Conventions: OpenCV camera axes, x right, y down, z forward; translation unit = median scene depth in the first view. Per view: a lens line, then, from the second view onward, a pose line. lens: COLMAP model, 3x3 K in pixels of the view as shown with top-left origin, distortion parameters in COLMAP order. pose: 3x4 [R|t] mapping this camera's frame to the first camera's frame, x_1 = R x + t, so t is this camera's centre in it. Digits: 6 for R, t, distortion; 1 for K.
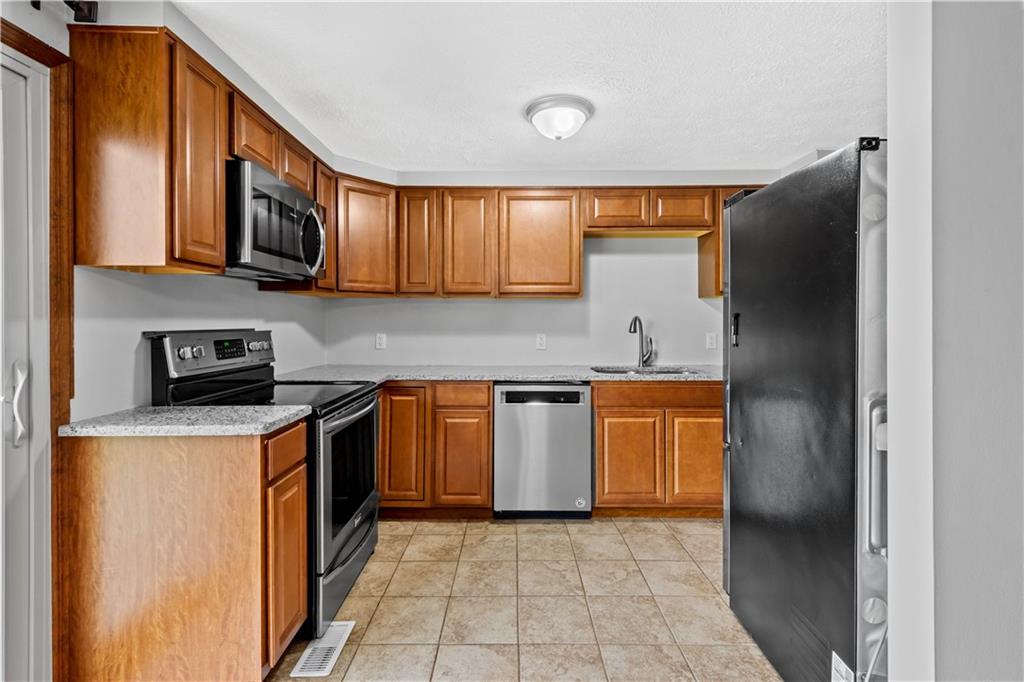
lens RADIAL K [[451.6, 0, 514.8], [0, 451.6, 321.0], [0, 0, 1]] dist [0.000793, 0.000072]
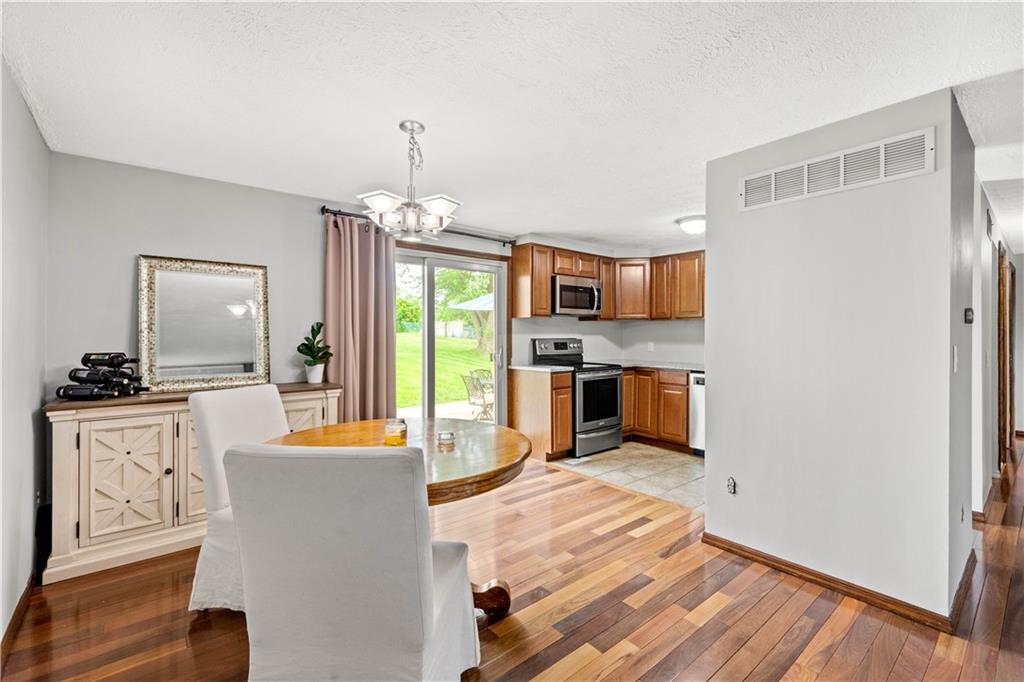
lens RADIAL K [[452.3, 0, 513.0], [0, 452.3, 335.2], [0, 0, 1]] dist [0.000882, 0.000017]
pose [[0.636305, -0.000753, -0.771437, 1.274133], [-0.000834, 0.999998, -0.001664, 0.007110], [0.771437, 0.001702, 0.636303, -0.888142]]
